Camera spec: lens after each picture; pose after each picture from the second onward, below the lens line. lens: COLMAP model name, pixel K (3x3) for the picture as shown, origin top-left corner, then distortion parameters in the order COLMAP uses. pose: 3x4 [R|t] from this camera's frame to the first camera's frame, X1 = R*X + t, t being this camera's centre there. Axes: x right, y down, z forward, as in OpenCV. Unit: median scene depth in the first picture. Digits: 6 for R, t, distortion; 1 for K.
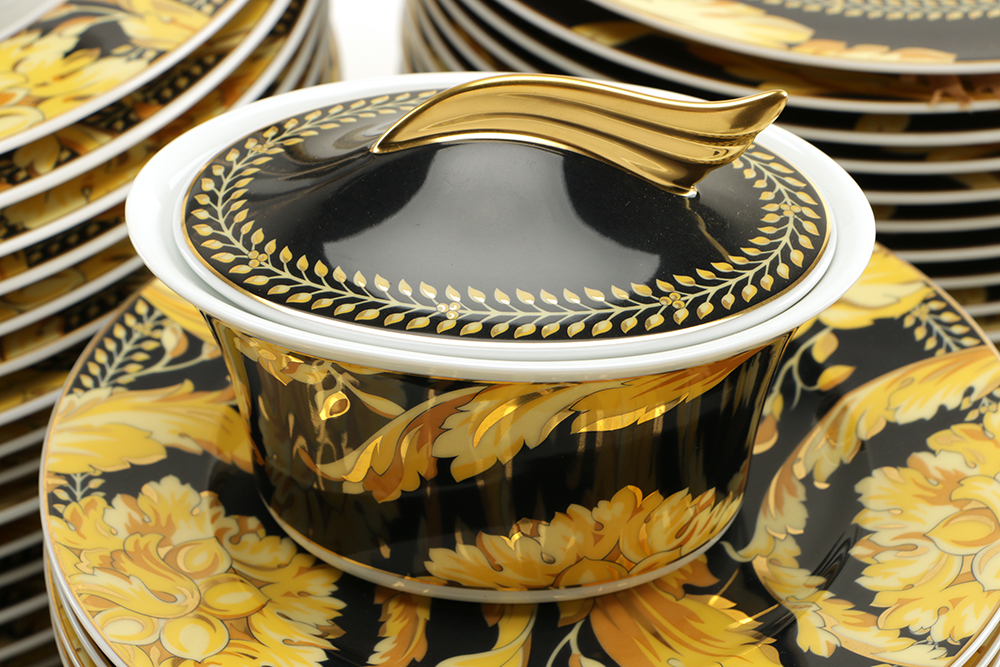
lens RADIAL K [[2893.0, 0, 500.0], [0, 2893.0, 333.5], [0, 0, 1]] dist [0.293959, -0.134851]
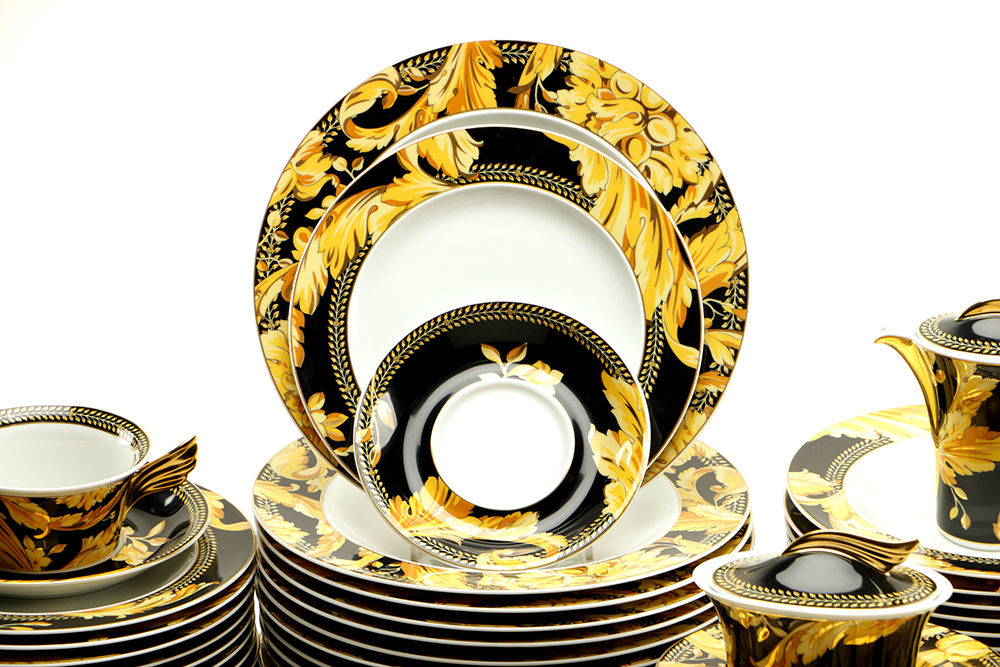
lens RADIAL K [[6182.8, 0, 500.0], [0, 6182.8, 333.5], [0, 0, 1]] dist [1.858506, 49.210090]
pose [[0.996965, 0.032279, -0.070842, 0.115516], [-0.053380, 0.945828, -0.320249, 1.777340], [0.056667, 0.323059, 0.944681, -5.106778]]
